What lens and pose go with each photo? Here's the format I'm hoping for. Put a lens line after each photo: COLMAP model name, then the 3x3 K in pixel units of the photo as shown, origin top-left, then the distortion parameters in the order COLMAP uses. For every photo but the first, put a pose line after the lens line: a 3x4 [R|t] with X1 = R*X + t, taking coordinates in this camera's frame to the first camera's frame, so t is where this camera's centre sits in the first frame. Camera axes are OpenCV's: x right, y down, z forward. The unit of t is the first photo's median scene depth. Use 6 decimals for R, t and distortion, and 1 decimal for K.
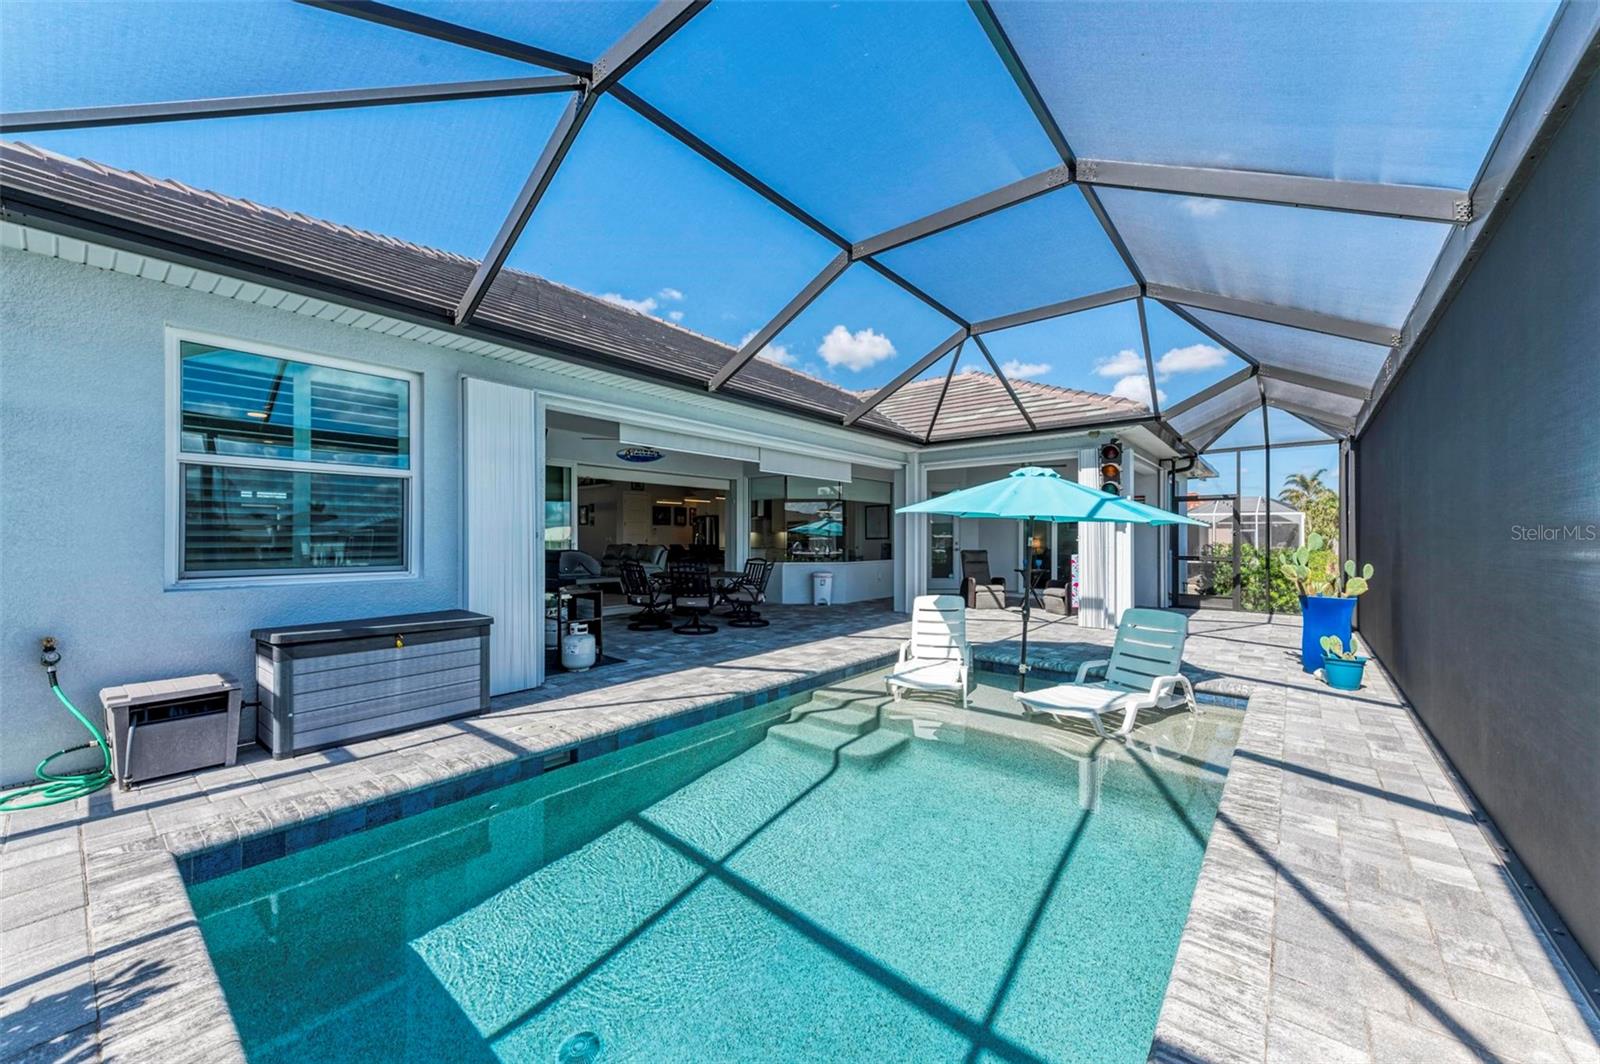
lens RADIAL K [[598.3, 0, 799.8], [0, 598.3, 537.5], [0, 0, 1]] dist [0.011814, 0.000053]
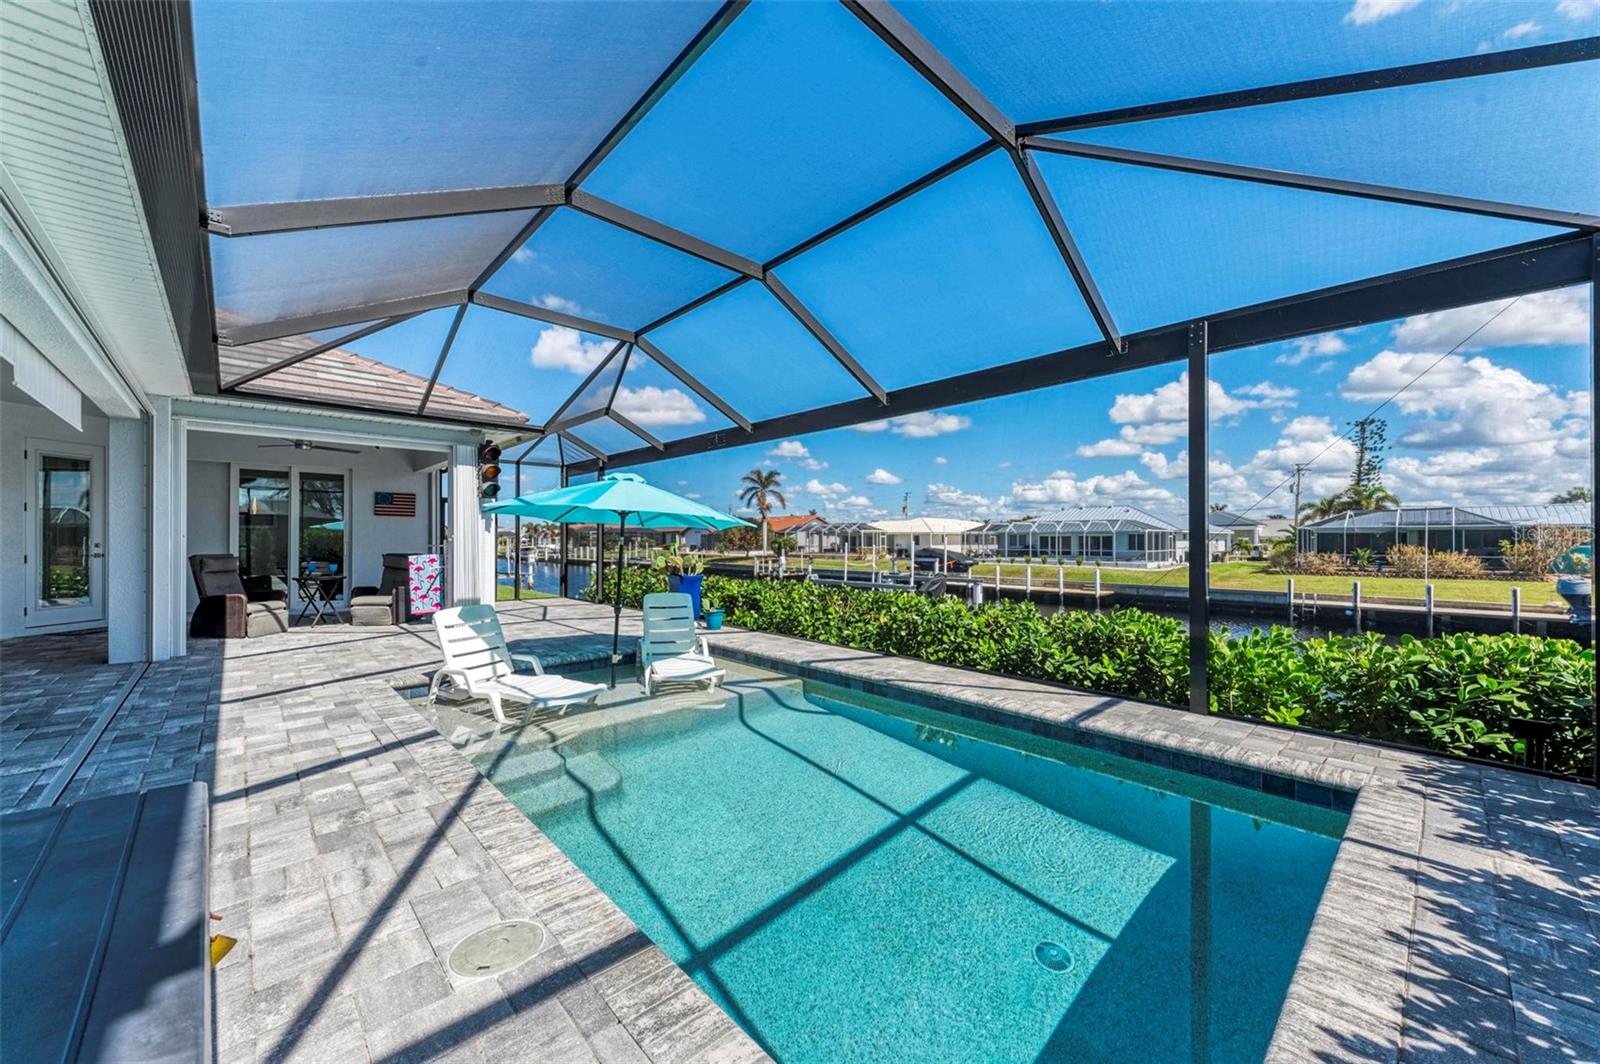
lens RADIAL K [[598.3, 0, 799.8], [0, 598.3, 537.5], [0, 0, 1]] dist [0.011814, 0.000053]
pose [[0.131675, 0.001640, 0.991292, -0.774204], [-0.002662, 0.999996, -0.001301, 0.002131], [-0.991289, -0.002467, 0.131679, 0.631133]]
